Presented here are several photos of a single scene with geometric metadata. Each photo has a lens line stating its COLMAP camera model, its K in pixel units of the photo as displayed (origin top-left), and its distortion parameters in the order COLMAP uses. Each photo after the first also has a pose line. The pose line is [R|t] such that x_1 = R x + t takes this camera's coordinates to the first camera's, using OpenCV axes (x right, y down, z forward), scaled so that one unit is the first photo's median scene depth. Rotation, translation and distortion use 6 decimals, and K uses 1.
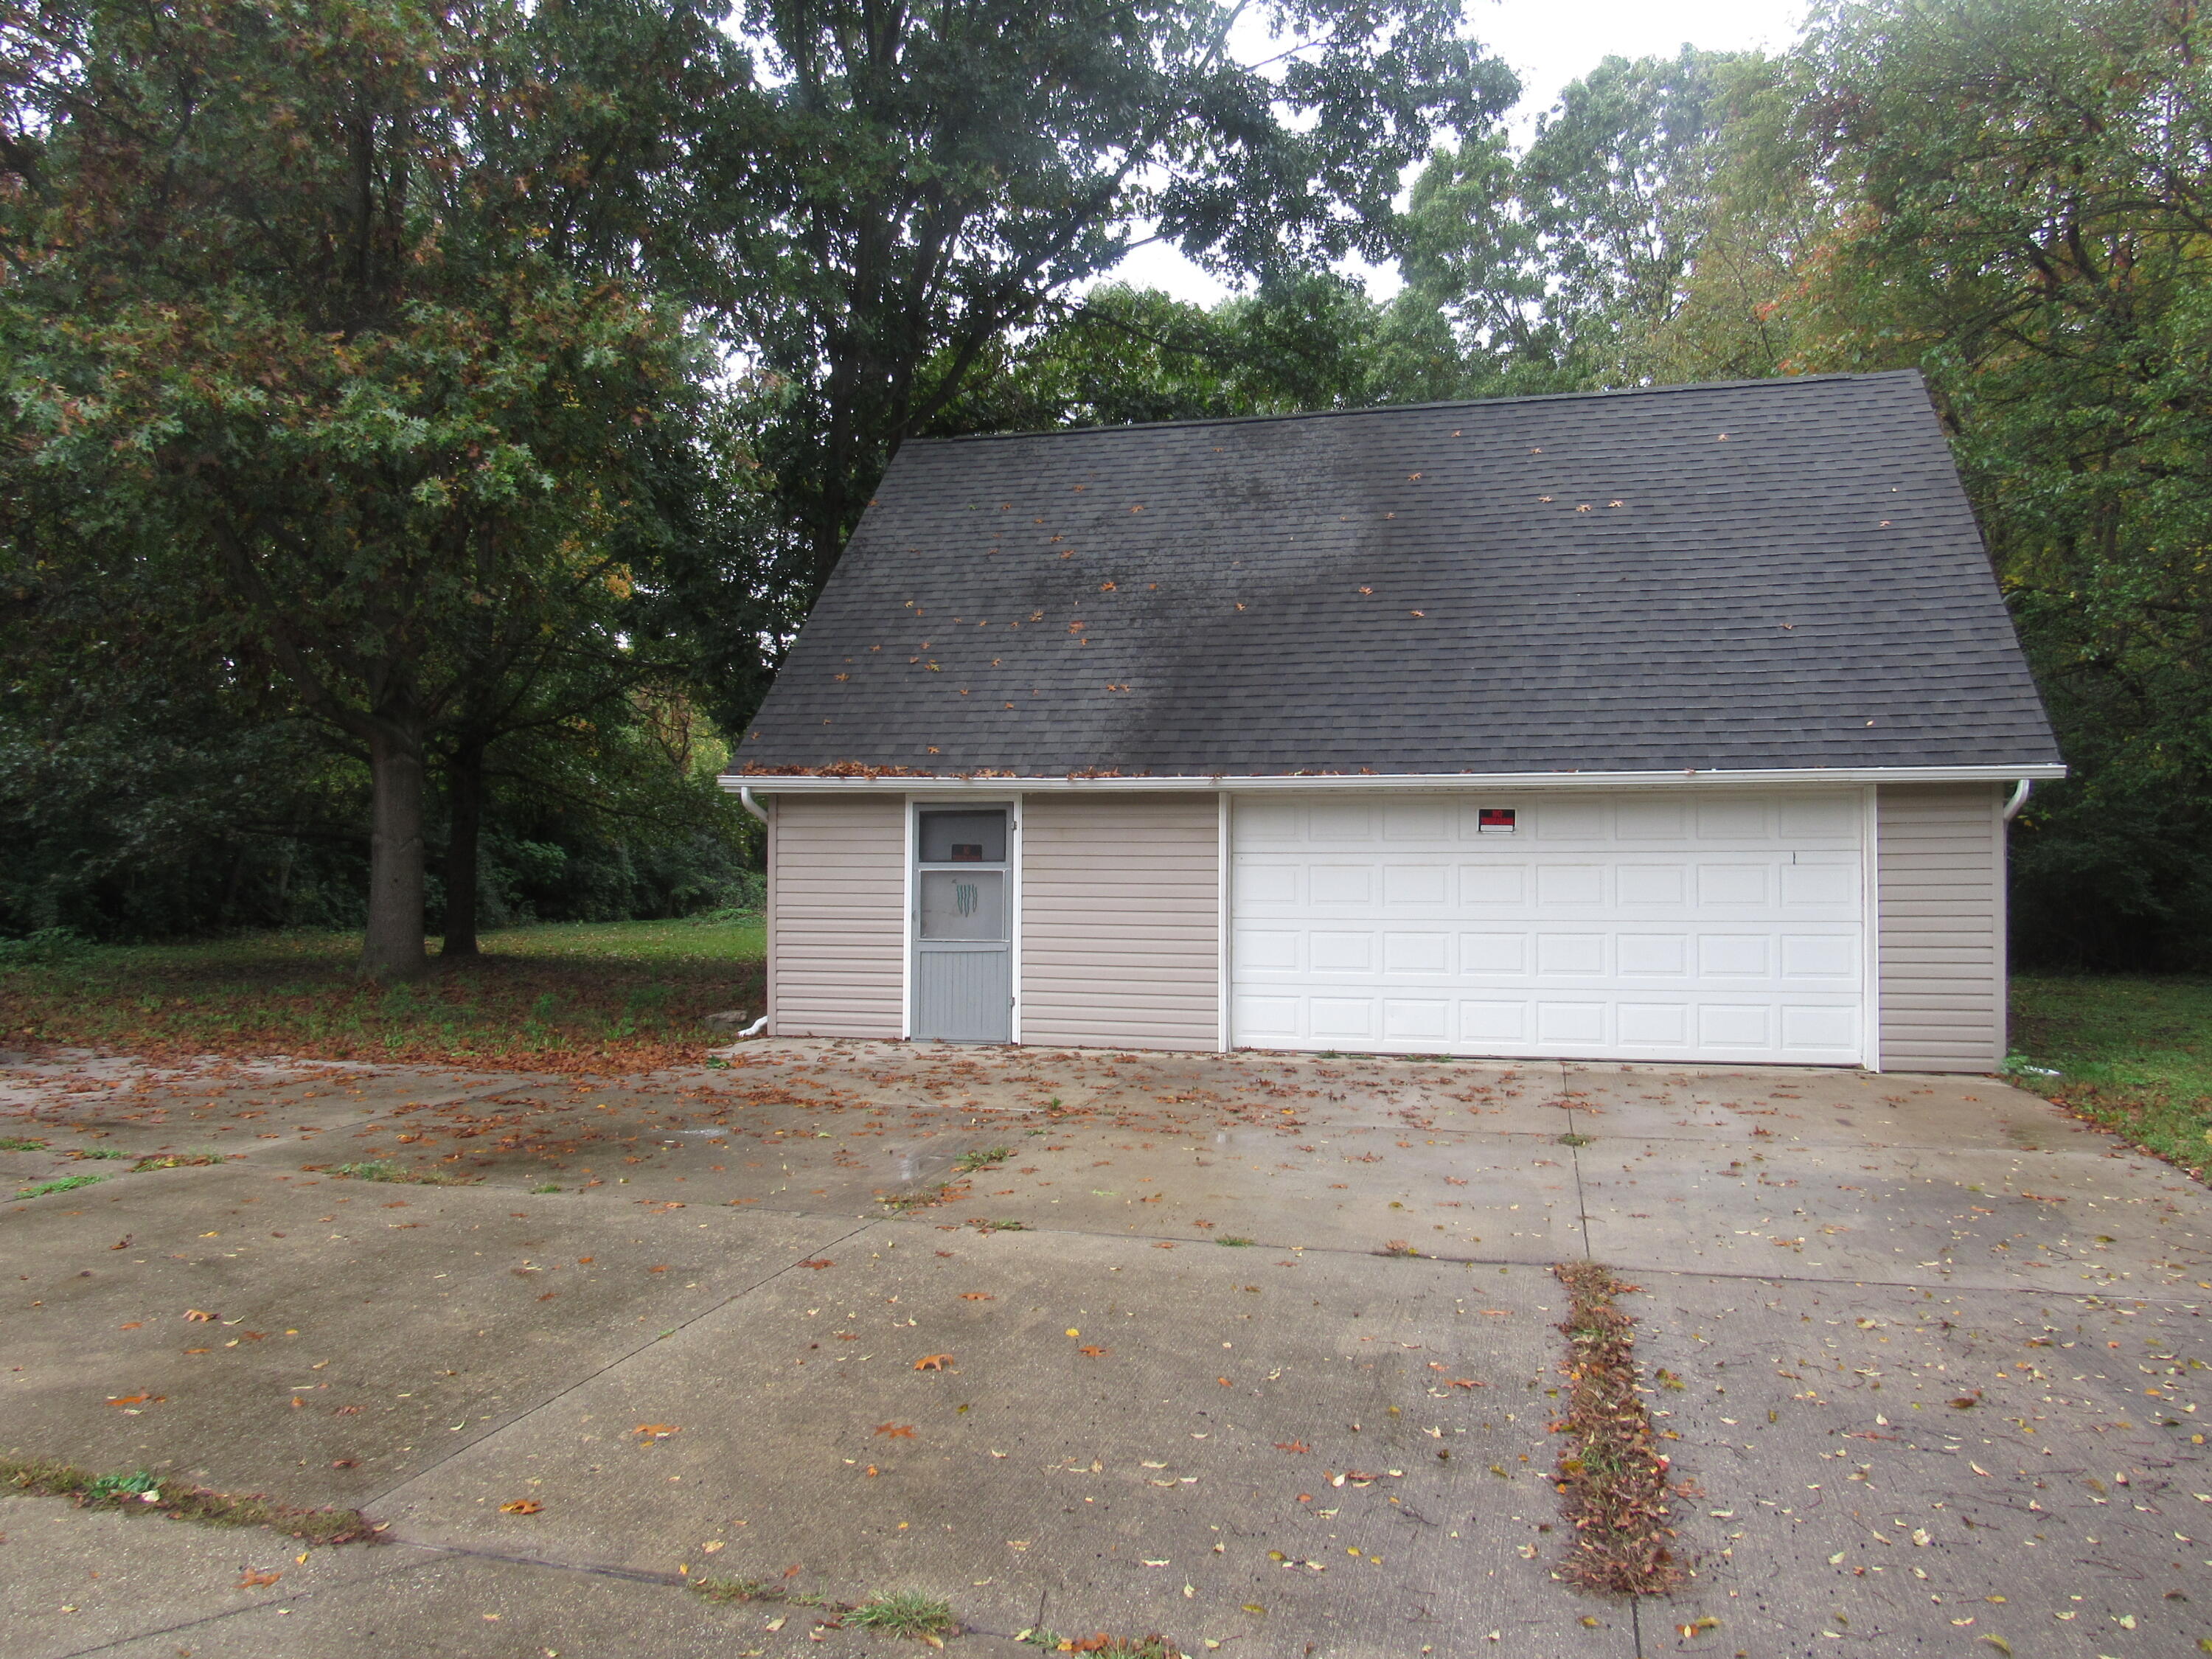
lens RADIAL K [[1563.1, 0, 1084.9], [0, 1563.1, 842.8], [0, 0, 1]] dist [-0.045333, 0.004412]
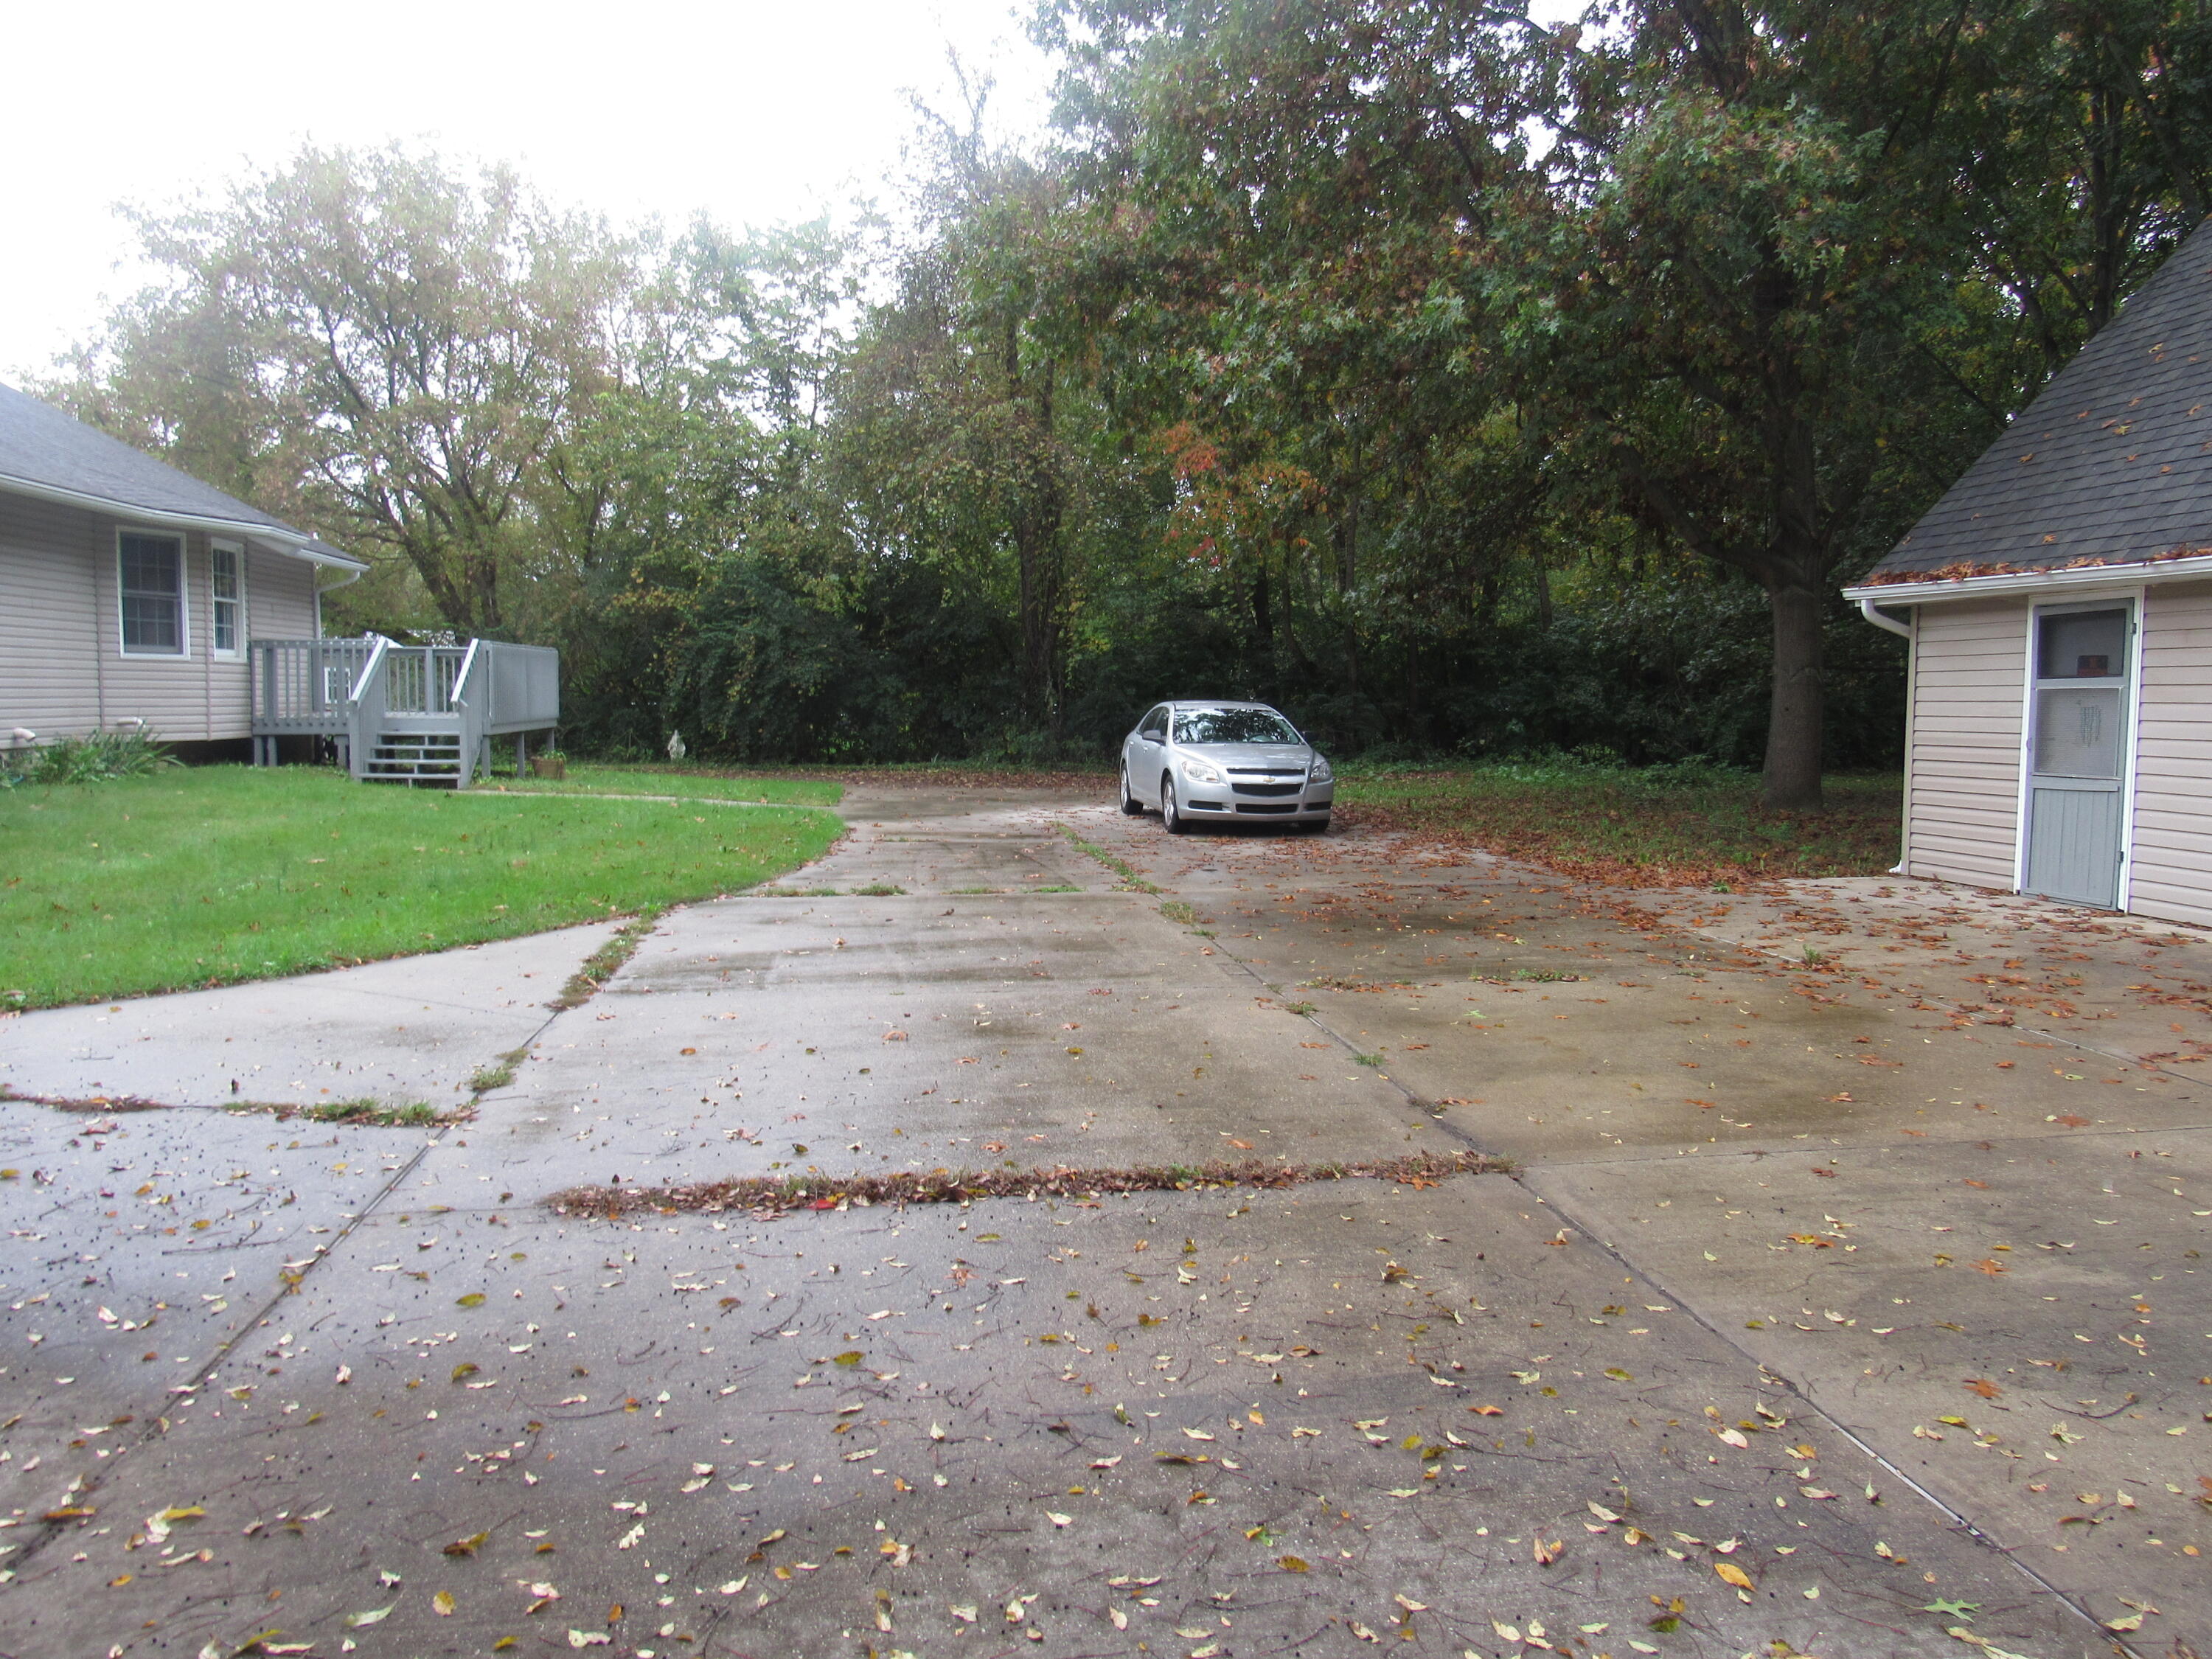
lens RADIAL K [[1559.8, 0, 1110.9], [0, 1559.8, 839.4], [0, 0, 1]] dist [-0.046764, 0.028111]
pose [[0.386684, 0.074961, -0.919161, 0.459257], [0.019690, 0.995793, 0.089493, 0.014731], [0.922002, -0.052704, 0.383582, 0.245076]]
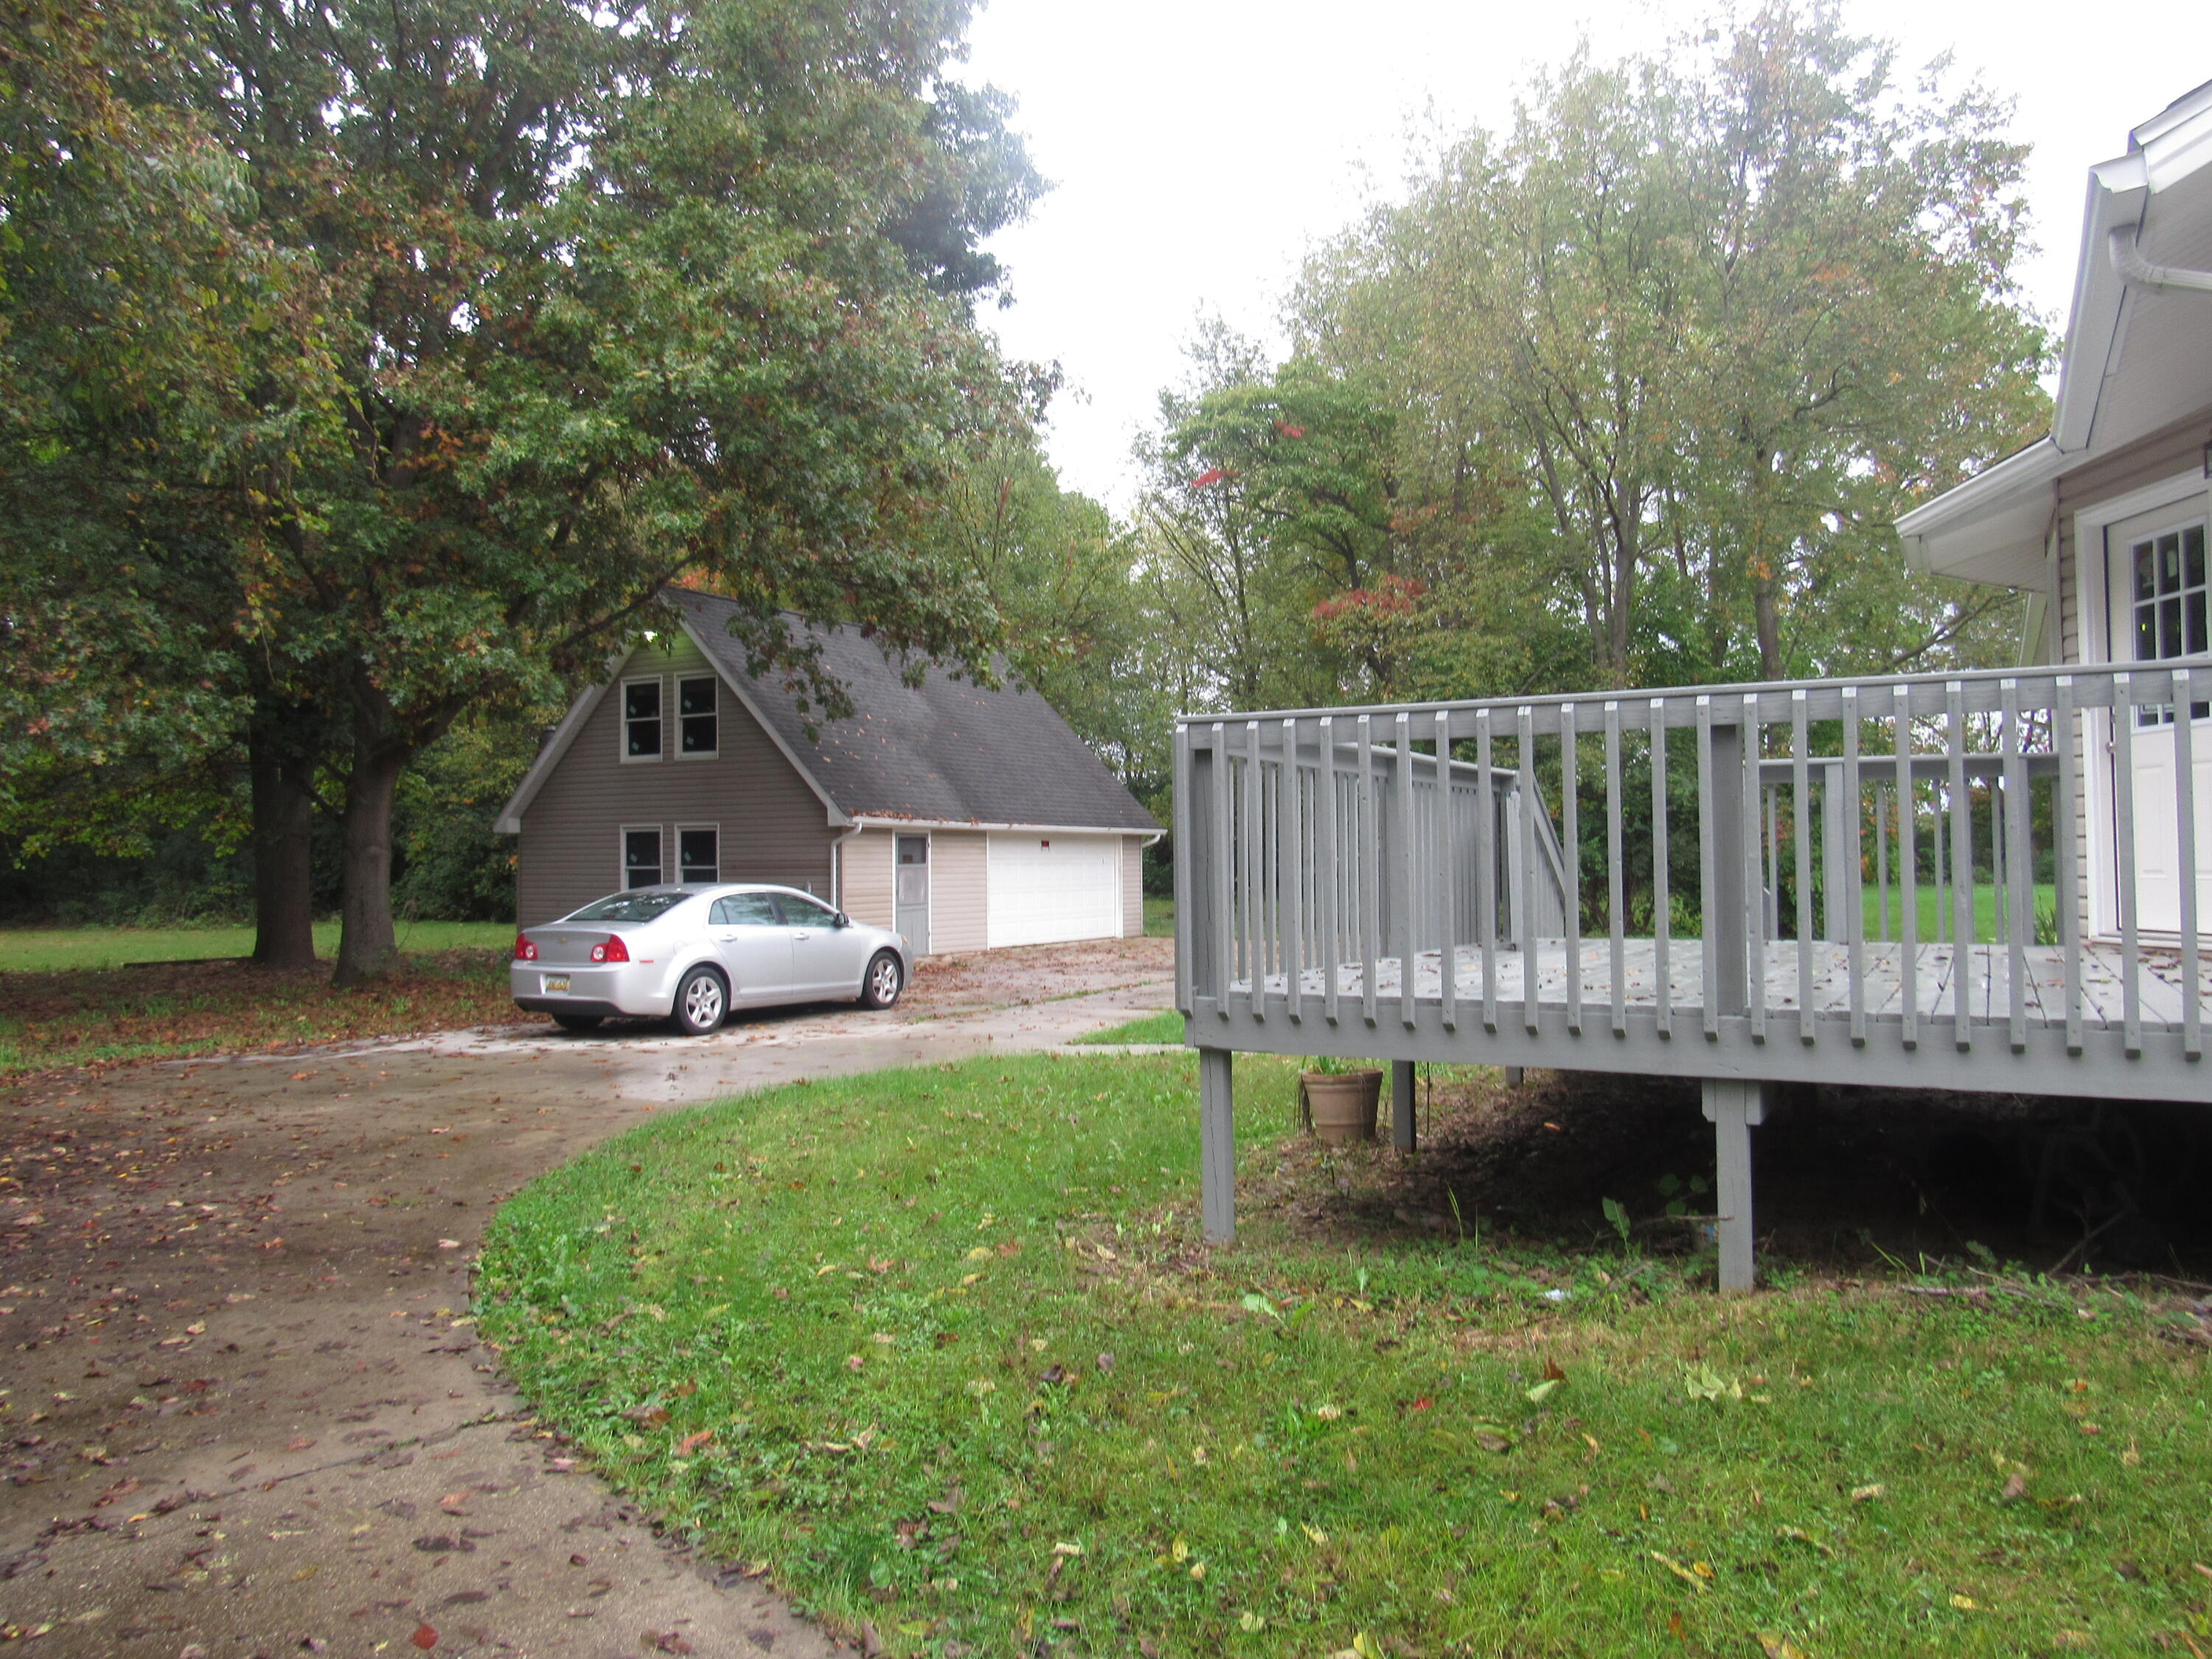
lens RADIAL K [[1559.8, 0, 1110.9], [0, 1559.8, 839.4], [0, 0, 1]] dist [-0.046764, 0.028111]
pose [[0.249066, 0.012782, 0.968402, -1.886566], [-0.000185, 0.999914, -0.013150, 0.007590], [-0.968487, 0.003096, 0.249046, 0.273208]]
